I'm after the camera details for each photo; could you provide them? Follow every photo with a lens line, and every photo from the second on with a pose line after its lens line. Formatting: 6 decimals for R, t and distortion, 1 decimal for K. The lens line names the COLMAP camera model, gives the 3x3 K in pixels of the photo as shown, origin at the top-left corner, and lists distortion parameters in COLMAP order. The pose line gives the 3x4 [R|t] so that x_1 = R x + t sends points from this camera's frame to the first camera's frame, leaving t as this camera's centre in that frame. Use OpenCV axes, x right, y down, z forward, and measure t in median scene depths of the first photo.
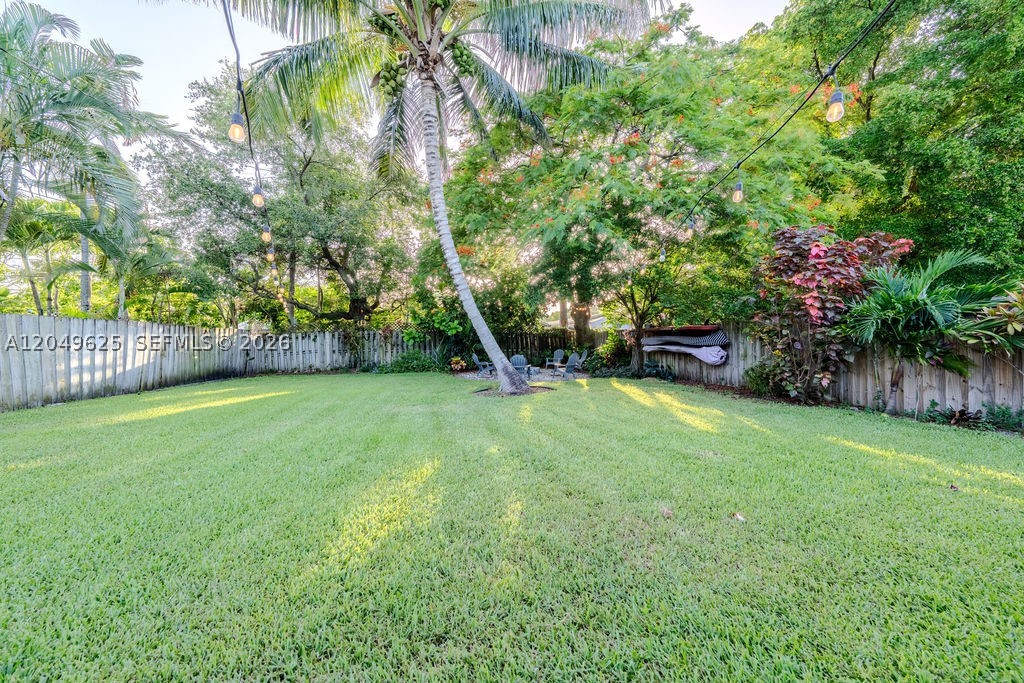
lens RADIAL K [[350.5, 0, 515.7], [0, 350.5, 333.0], [0, 0, 1]] dist [0.008541, -0.001010]
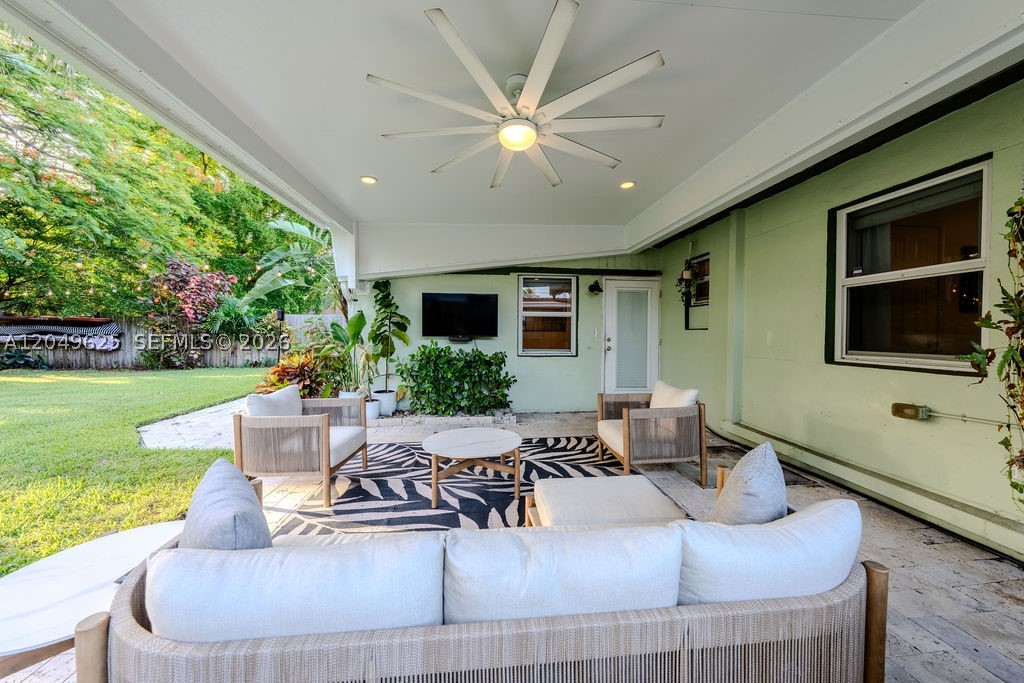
lens RADIAL K [[350.5, 0, 515.0], [0, 350.5, 345.9], [0, 0, 1]] dist [0.008541, -0.001010]
pose [[0.138409, -0.025801, 0.990039, -0.645021], [-0.026688, 0.999200, 0.029770, 0.000147], [-0.990015, -0.030542, 0.137610, -0.808106]]
